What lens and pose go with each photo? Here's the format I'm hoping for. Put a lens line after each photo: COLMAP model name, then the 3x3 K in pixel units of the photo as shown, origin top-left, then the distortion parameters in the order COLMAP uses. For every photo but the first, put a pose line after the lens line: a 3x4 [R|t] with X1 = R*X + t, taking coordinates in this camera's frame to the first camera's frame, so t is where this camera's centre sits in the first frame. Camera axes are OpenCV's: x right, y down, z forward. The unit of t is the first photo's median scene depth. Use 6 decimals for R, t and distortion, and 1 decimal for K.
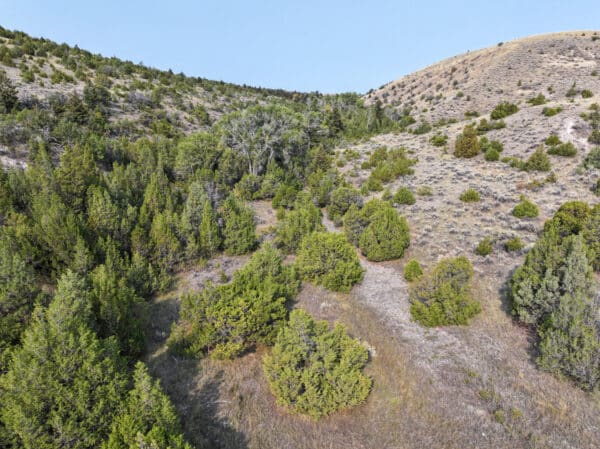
lens RADIAL K [[423.9, 0, 299.6], [0, 423.9, 224.3], [0, 0, 1]] dist [-0.002313, 0.018222]
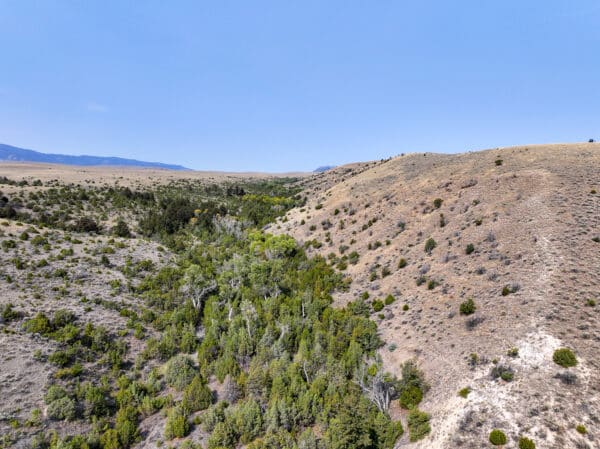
lens RADIAL K [[423.9, 0, 301.4], [0, 423.9, 225.9], [0, 0, 1]] dist [-0.002313, 0.018222]
pose [[0.985781, -0.019491, 0.166902, 0.084426], [0.045896, 0.986714, -0.155849, -0.323062], [-0.161647, 0.161293, 0.973578, 0.578037]]
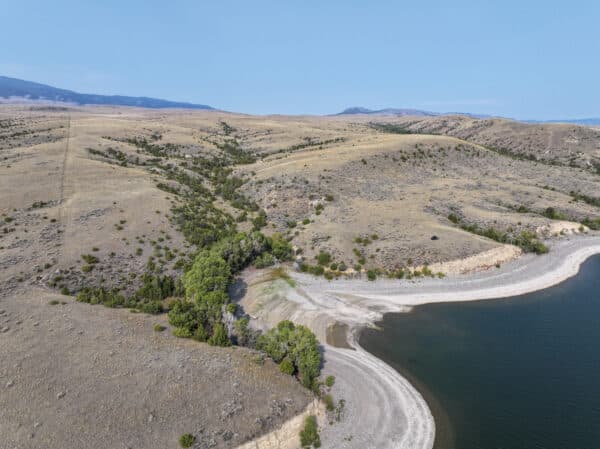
lens RADIAL K [[423.9, 0, 301.9], [0, 423.9, 225.6], [0, 0, 1]] dist [-0.002313, 0.018222]
pose [[0.990843, -0.030273, 0.131580, -2.148020], [0.033376, 0.999213, -0.021442, 0.342135], [-0.130827, 0.025637, 0.991074, -2.269252]]
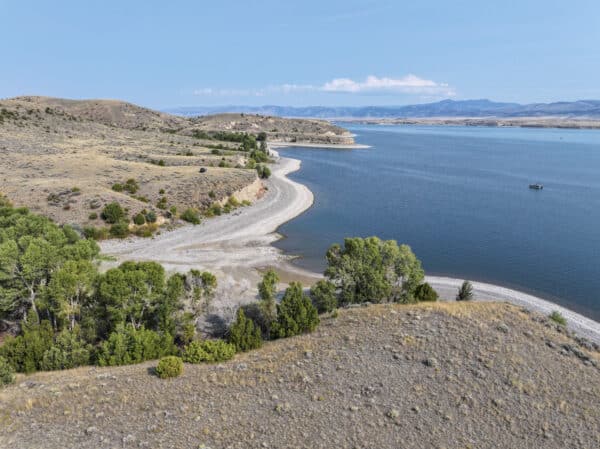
lens RADIAL K [[423.9, 0, 302.0], [0, 423.9, 224.5], [0, 0, 1]] dist [-0.002313, 0.018222]
pose [[0.381258, -0.227828, 0.895956, -2.400920], [0.239381, 0.960432, 0.142359, 0.391963], [-0.892938, 0.160199, 0.420710, -1.802309]]
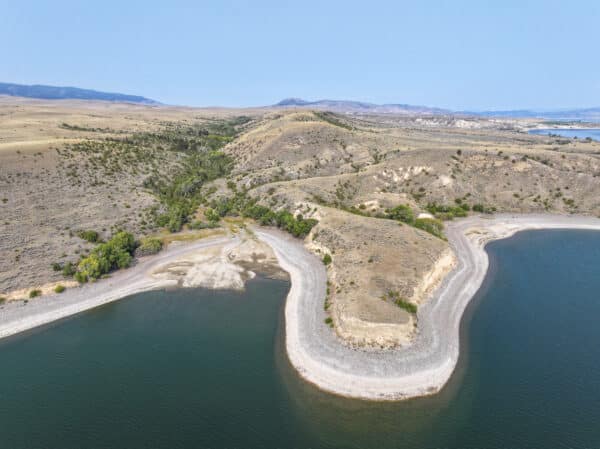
lens RADIAL K [[423.9, 0, 301.1], [0, 423.9, 227.2], [0, 0, 1]] dist [-0.002313, 0.018222]
pose [[0.970712, -0.062770, 0.231901, 0.018243], [0.062968, 0.997994, 0.006556, 0.136469], [-0.231847, 0.008239, 0.972717, -1.728104]]
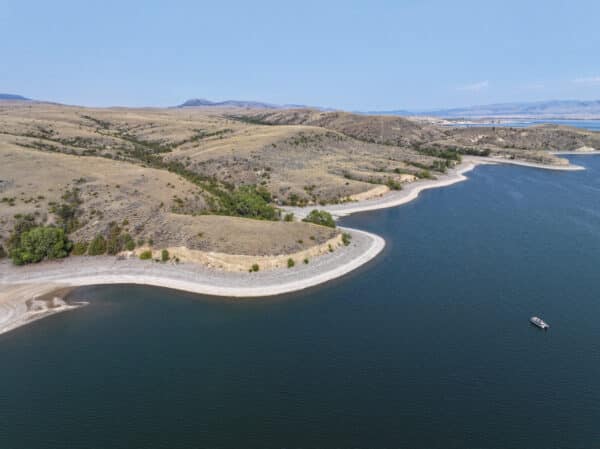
lens RADIAL K [[423.9, 0, 300.5], [0, 423.9, 224.0], [0, 0, 1]] dist [-0.002313, 0.018222]
pose [[0.880168, -0.124004, 0.458178, -2.720429], [0.128449, 0.991481, 0.021587, 0.467856], [-0.456952, 0.039853, 0.888598, -2.798167]]
